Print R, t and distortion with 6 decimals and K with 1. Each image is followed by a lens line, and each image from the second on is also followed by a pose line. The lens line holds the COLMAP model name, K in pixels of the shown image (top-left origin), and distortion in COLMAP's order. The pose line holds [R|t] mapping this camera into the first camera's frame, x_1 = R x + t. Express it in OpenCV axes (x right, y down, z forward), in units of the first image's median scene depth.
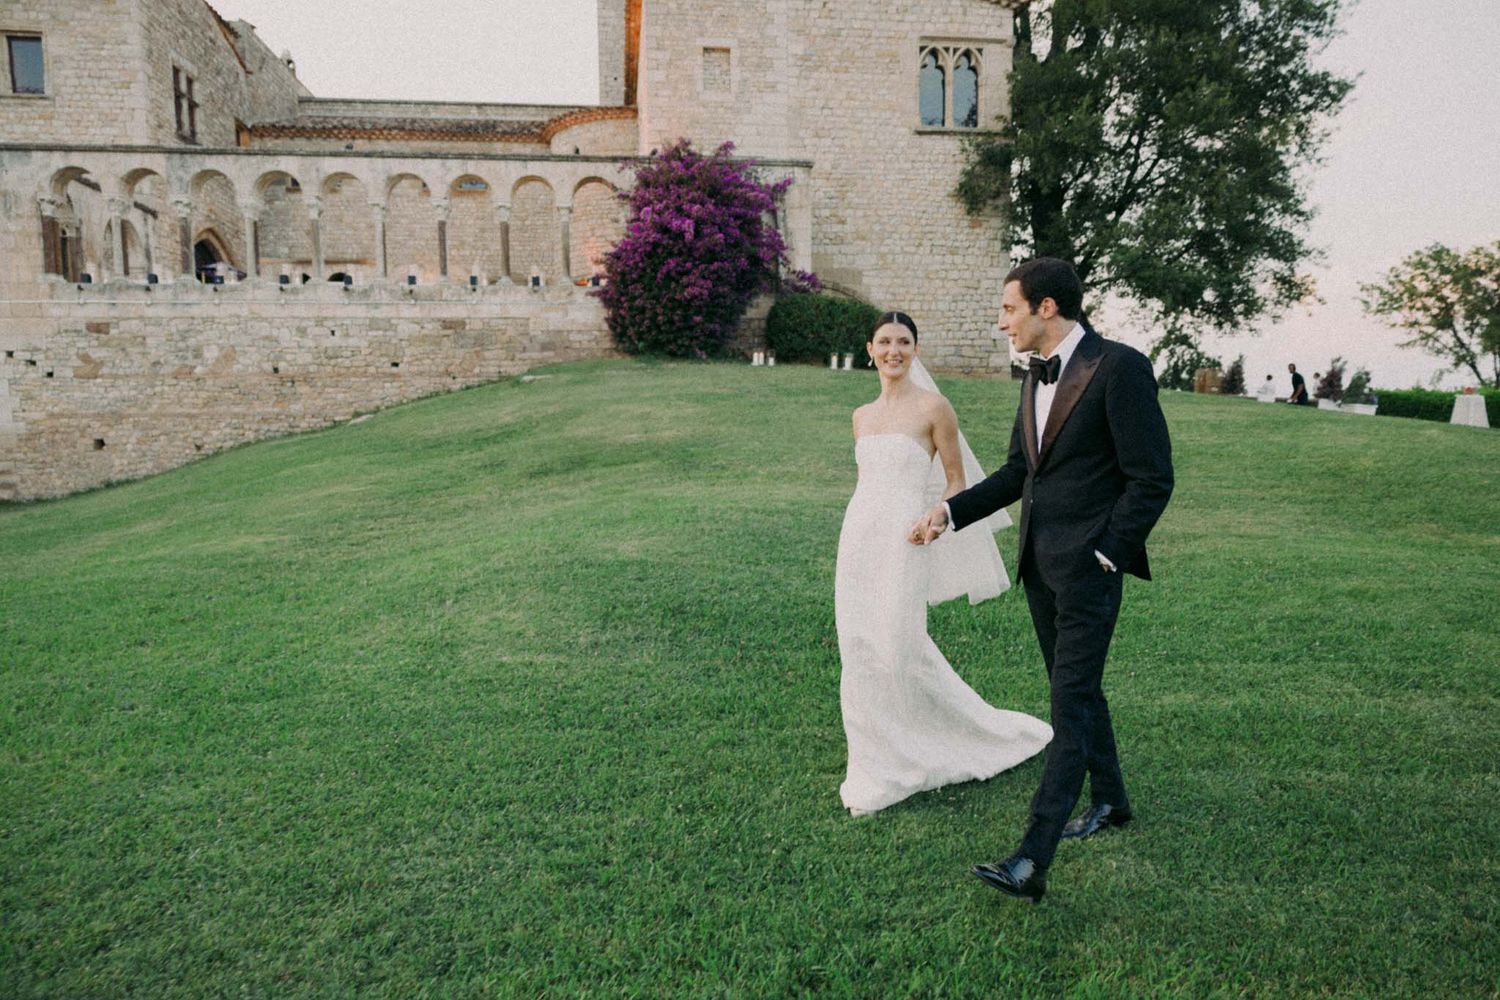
lens RADIAL K [[1001.3, 0, 751.9], [0, 1001.3, 506.0], [0, 0, 1]] dist [-0.004579, -0.002060]
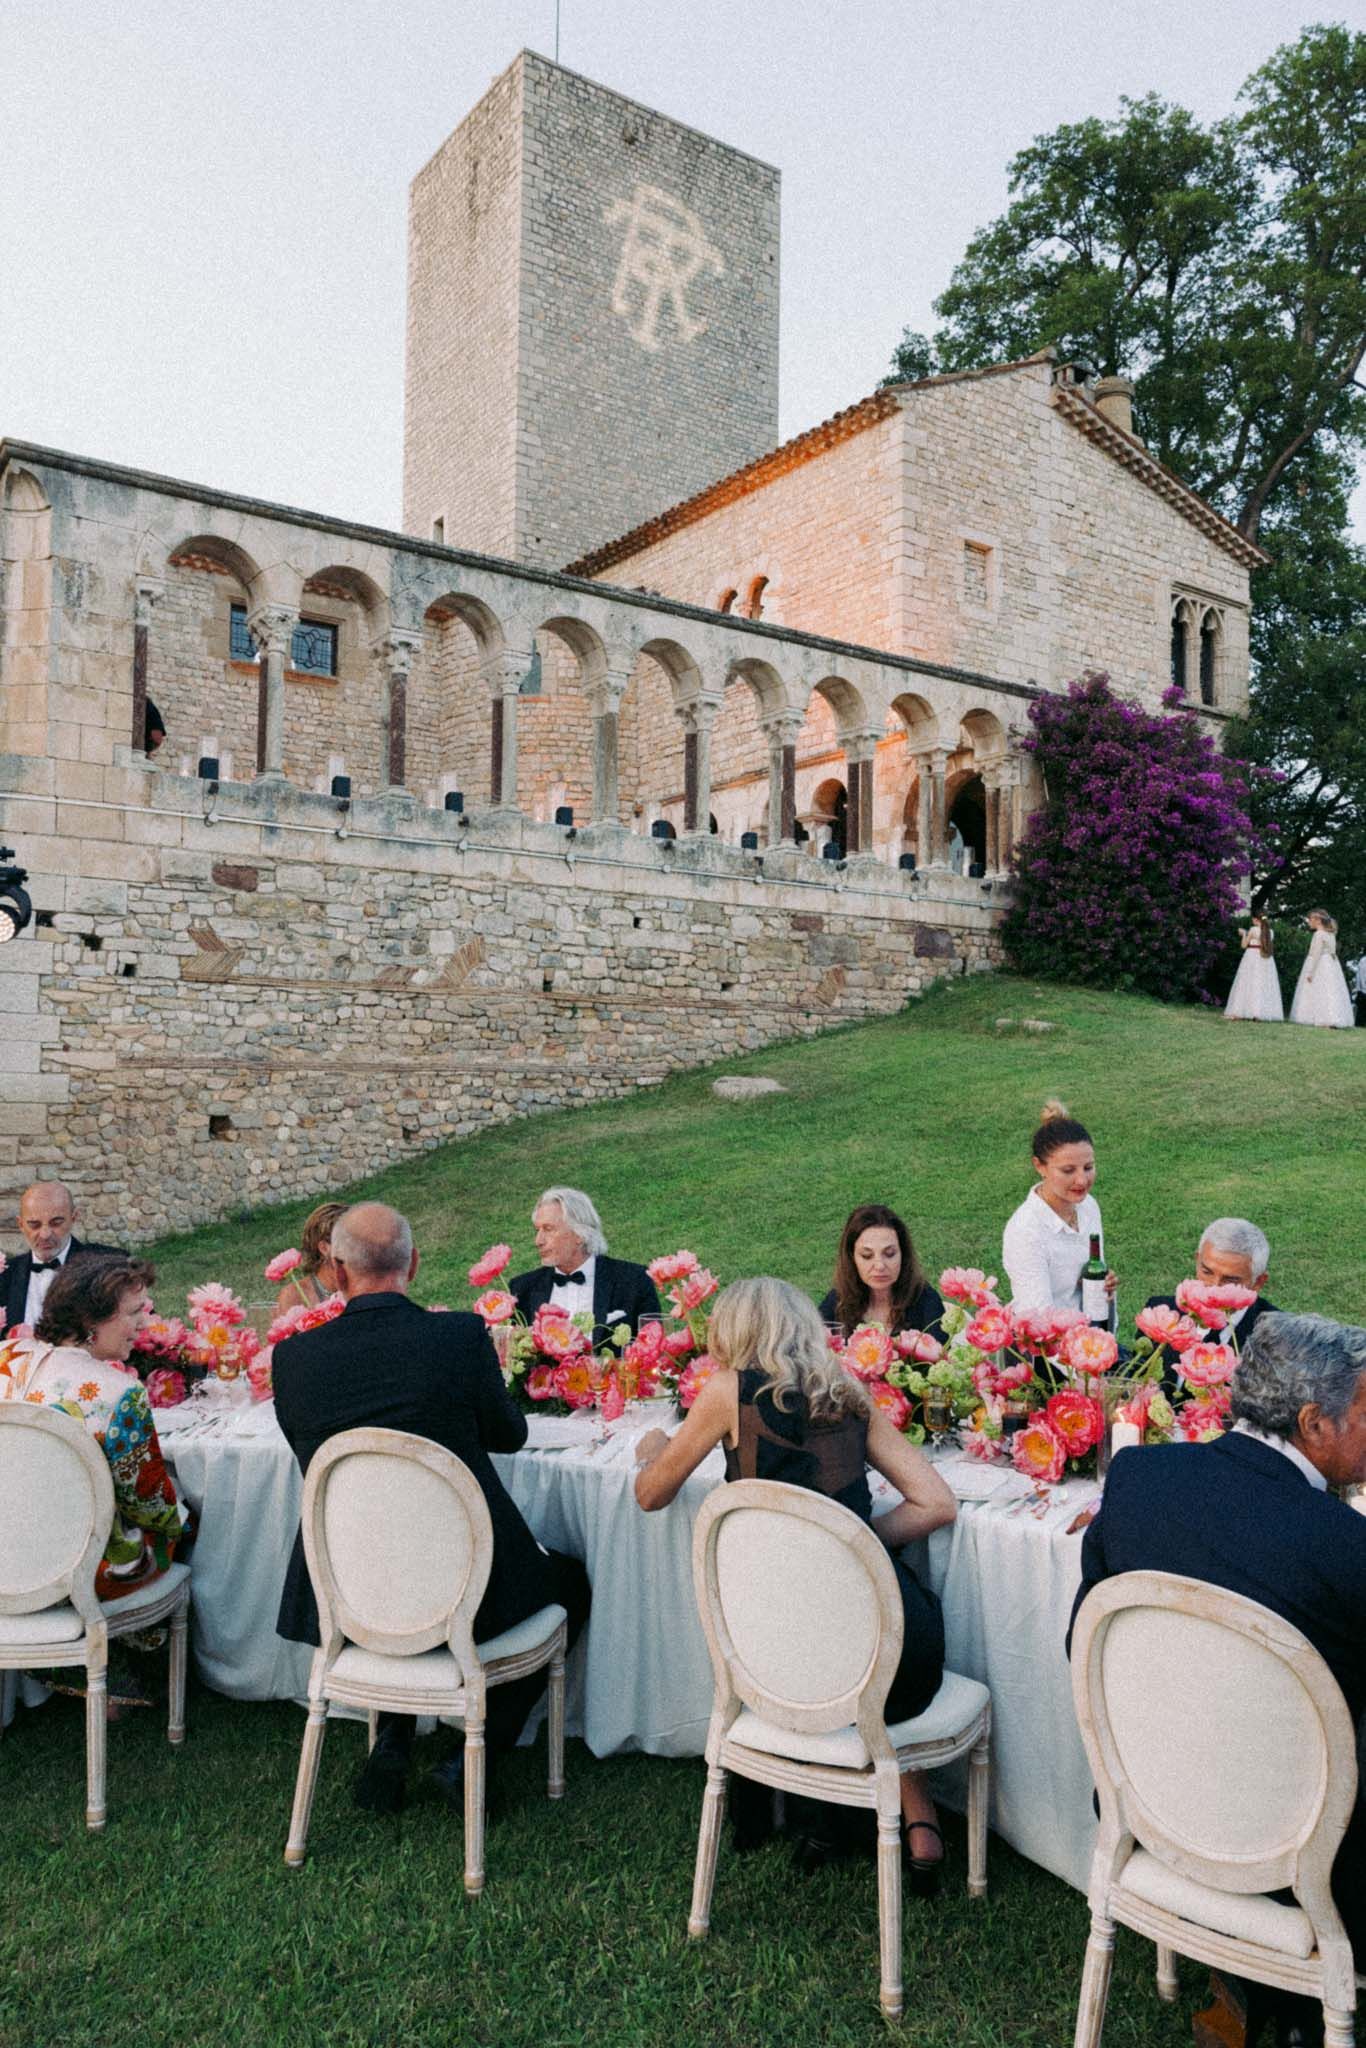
lens RADIAL K [[1367.1, 0, 683.1], [0, 1367.1, 1012.7], [0, 0, 1]] dist [-0.004579, -0.002060]
pose [[0.904989, 0.046730, 0.422861, -0.715579], [0.002659, 0.993309, -0.115460, -0.040129], [-0.425426, 0.105614, 0.898809, 0.336876]]
